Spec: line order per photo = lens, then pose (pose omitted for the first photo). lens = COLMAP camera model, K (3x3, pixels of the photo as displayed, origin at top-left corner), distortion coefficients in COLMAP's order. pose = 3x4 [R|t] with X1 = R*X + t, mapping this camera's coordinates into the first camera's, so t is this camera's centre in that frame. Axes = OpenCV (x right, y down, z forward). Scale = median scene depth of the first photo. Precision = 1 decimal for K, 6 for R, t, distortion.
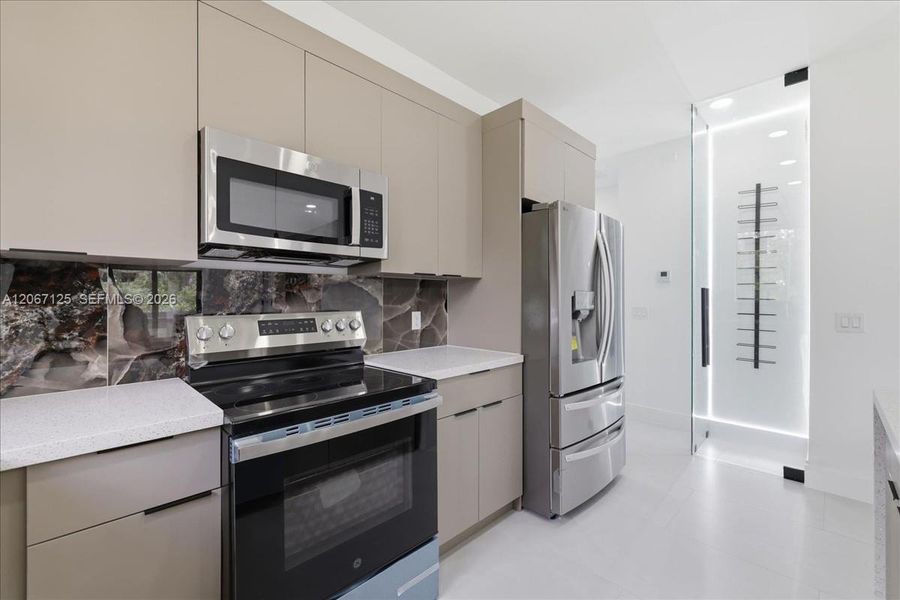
lens RADIAL K [[380.5, 0, 452.8], [0, 380.5, 297.7], [0, 0, 1]] dist [-0.001231, -0.000086]
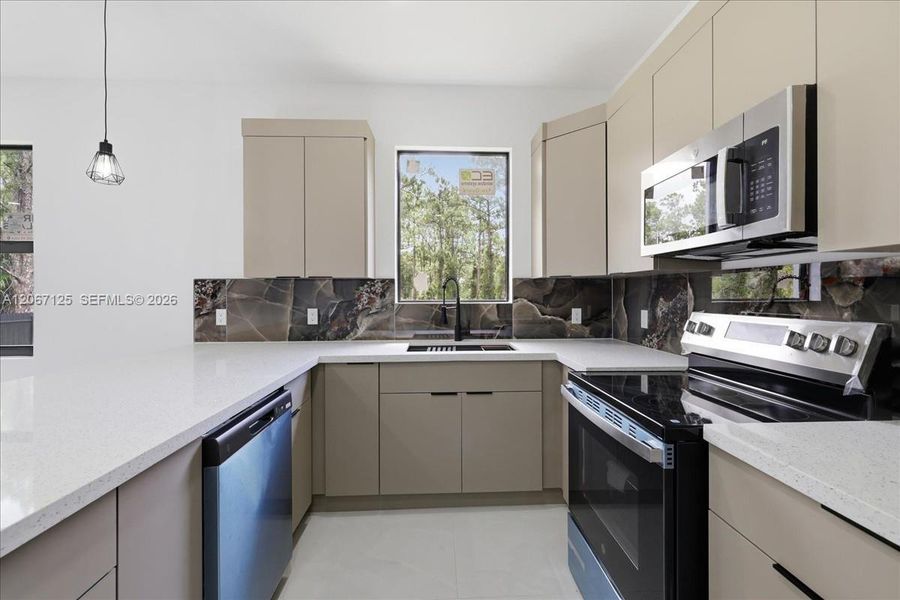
lens RADIAL K [[380.5, 0, 452.8], [0, 380.5, 292.7], [0, 0, 1]] dist [-0.001833, -0.000034]
pose [[-0.674376, 0.001300, -0.738387, 0.585469], [0.004057, 0.999990, -0.001945, -0.011175], [0.738377, -0.004307, -0.674374, 1.012258]]
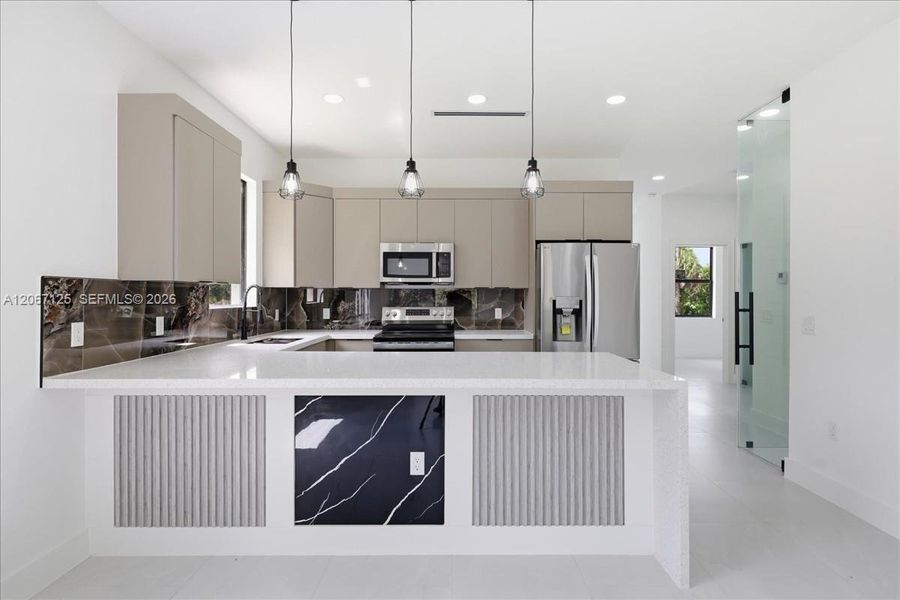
lens RADIAL K [[474.3, 0, 452.3], [0, 474.3, 296.4], [0, 0, 1]] dist [0.000401, 0.000019]
pose [[0.703457, 0.000288, -0.710738, 1.702576], [0.000247, 1.000000, 0.000650, -0.023256], [0.710738, -0.000633, 0.703457, -0.863528]]
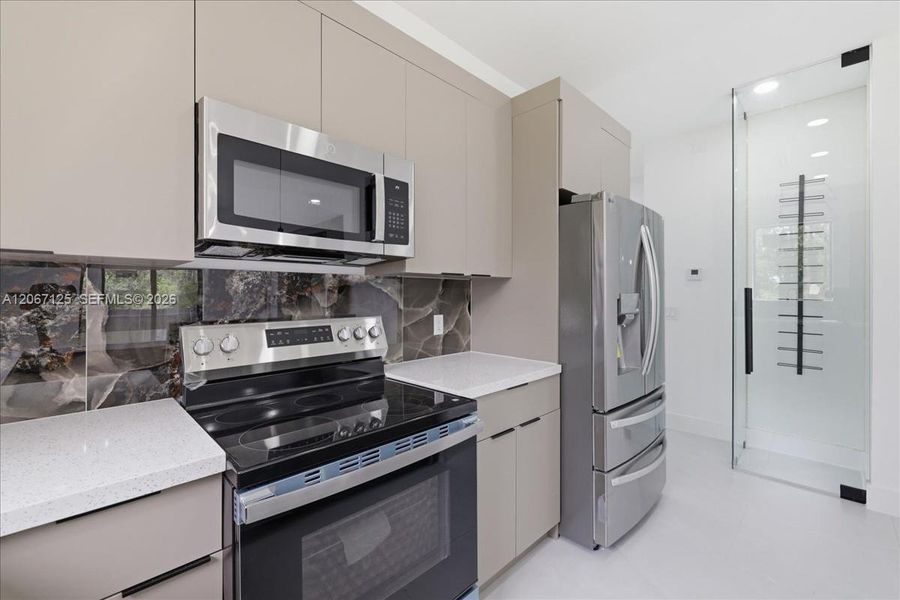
lens RADIAL K [[380.5, 0, 452.8], [0, 380.5, 292.7], [0, 0, 1]] dist [-0.001833, -0.000034]
pose [[0.999997, 0.001175, -0.001965, -0.080760], [-0.001176, 0.999999, -0.000836, -0.020172], [0.001964, 0.000838, 0.999998, 0.130967]]
